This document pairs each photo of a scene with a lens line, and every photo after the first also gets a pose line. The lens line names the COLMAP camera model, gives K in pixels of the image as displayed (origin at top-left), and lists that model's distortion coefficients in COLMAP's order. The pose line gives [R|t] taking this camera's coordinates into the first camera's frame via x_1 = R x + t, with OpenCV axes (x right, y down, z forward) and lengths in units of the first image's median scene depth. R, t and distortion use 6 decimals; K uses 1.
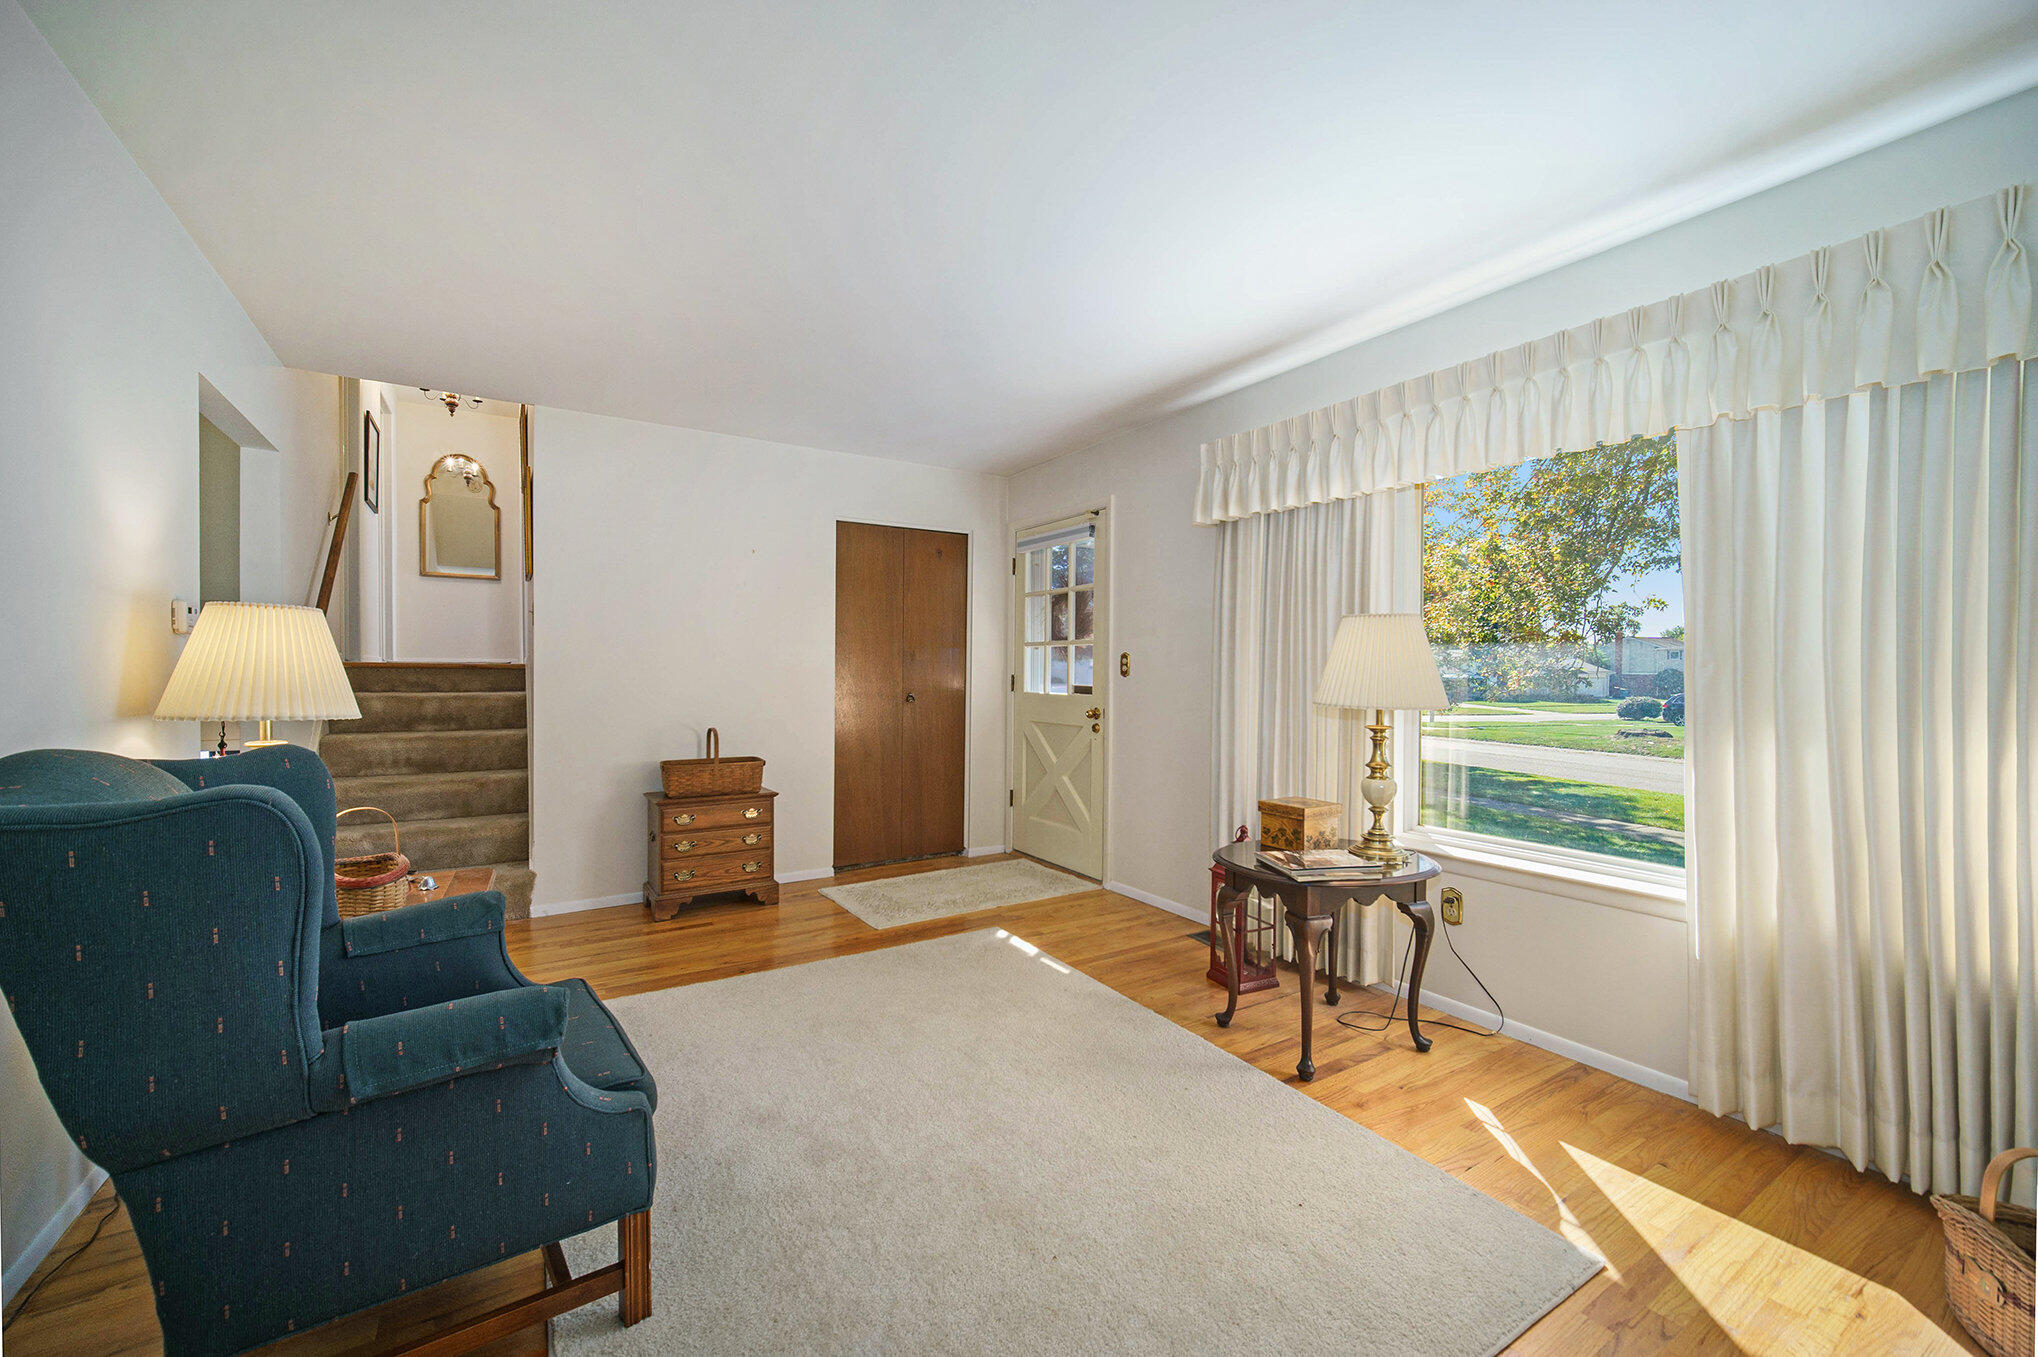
lens RADIAL K [[806.2, 0, 1015.3], [0, 806.2, 673.2], [0, 0, 1]] dist [0.002390, -0.001331]
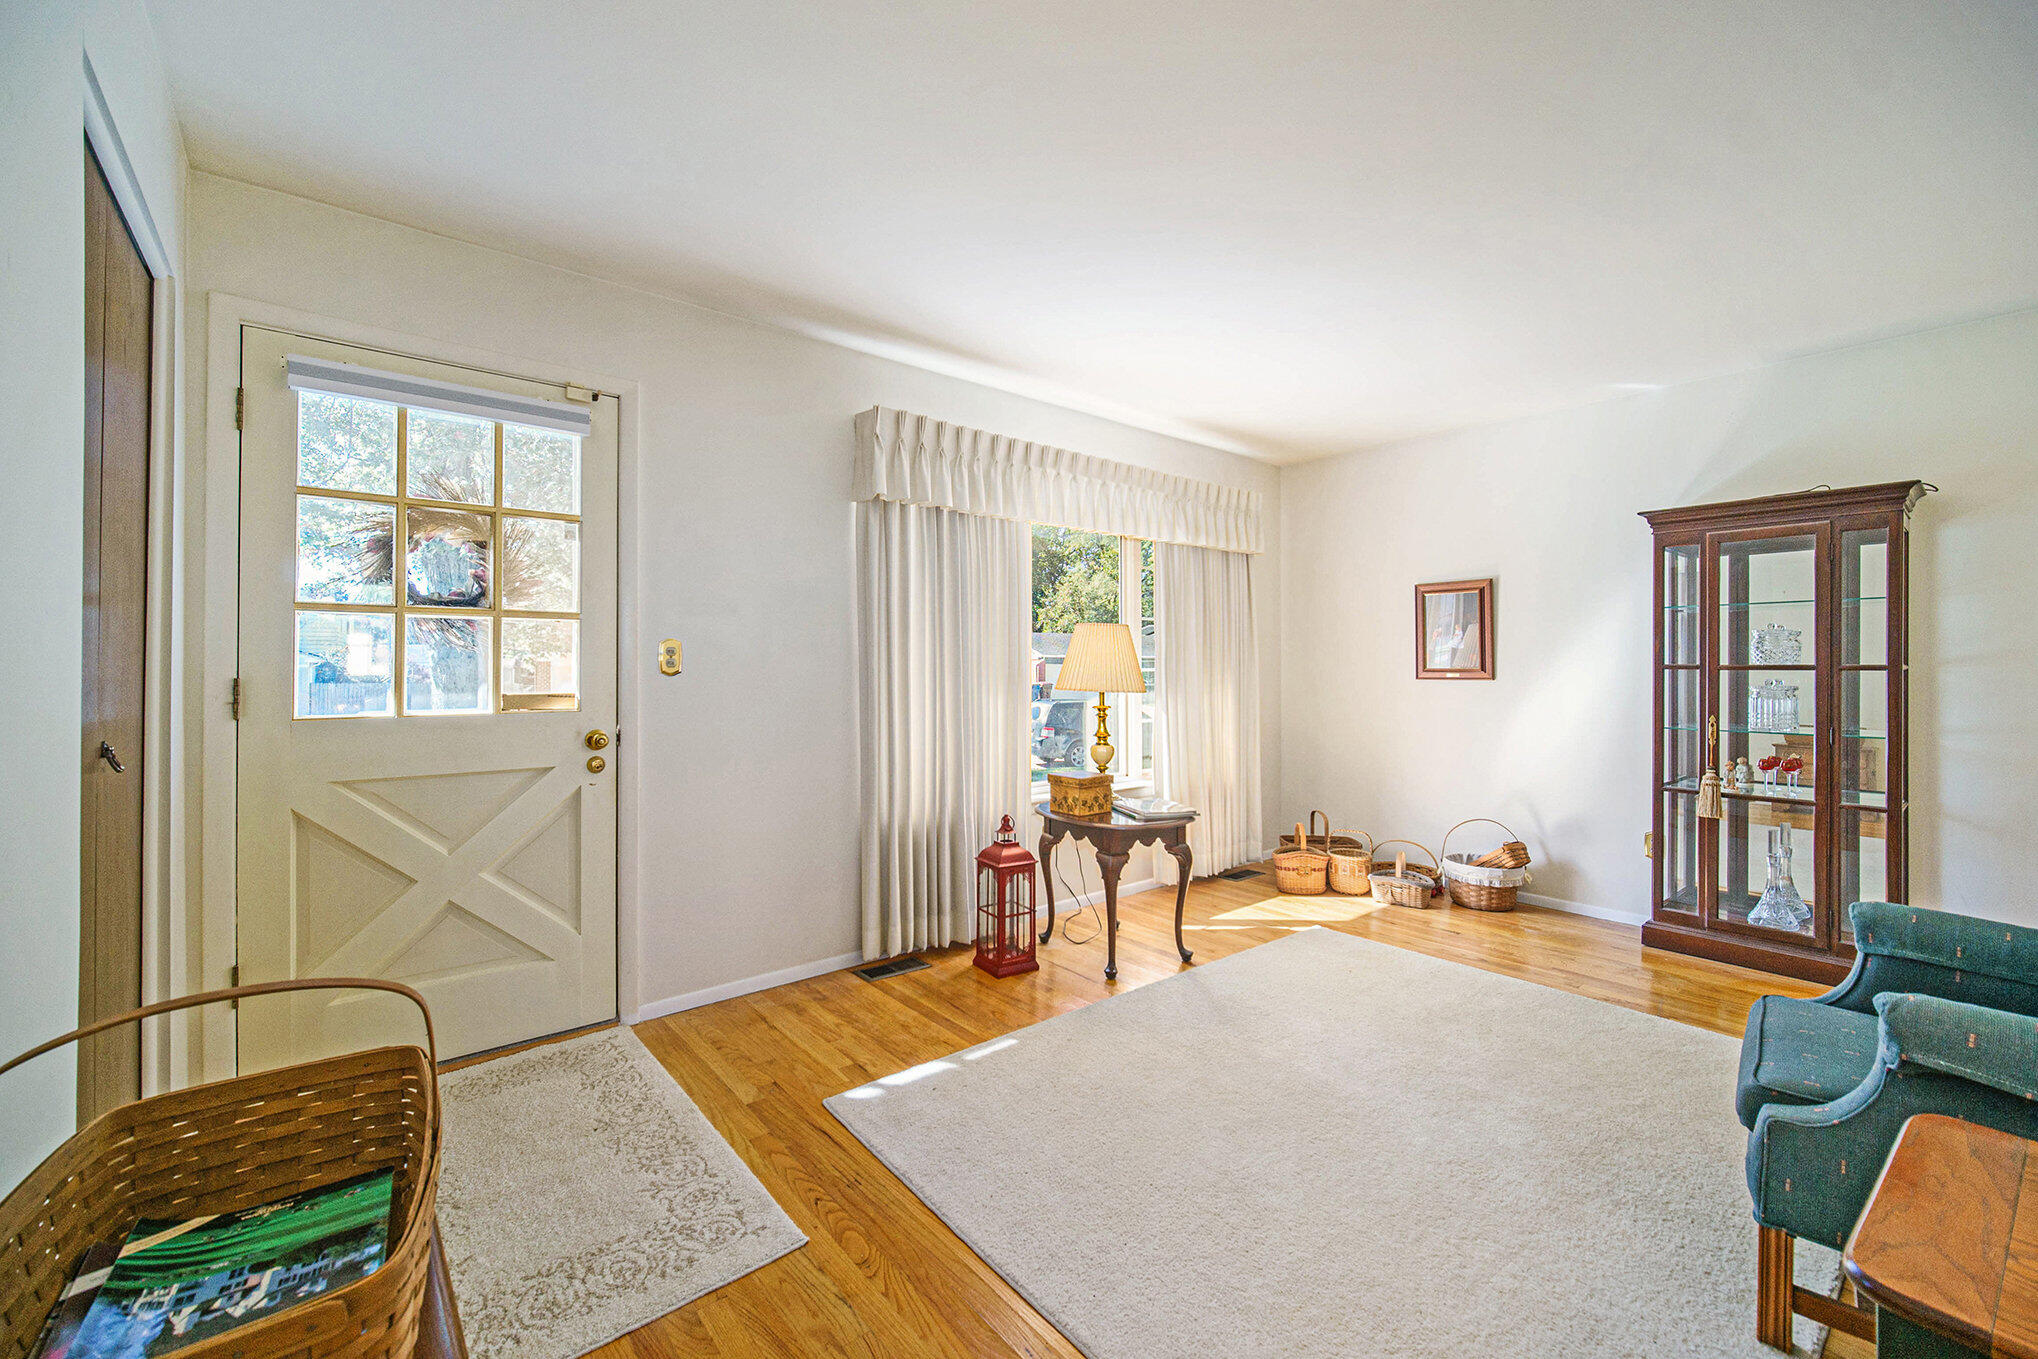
lens RADIAL K [[806.2, 0, 1000.4], [0, 806.2, 669.1], [0, 0, 1]] dist [0.002390, -0.001331]
pose [[-0.106794, -0.000246, 0.994281, -0.635777], [0.010437, 0.999945, 0.001368, 0.000645], [-0.994226, 0.010523, -0.106785, 0.953065]]
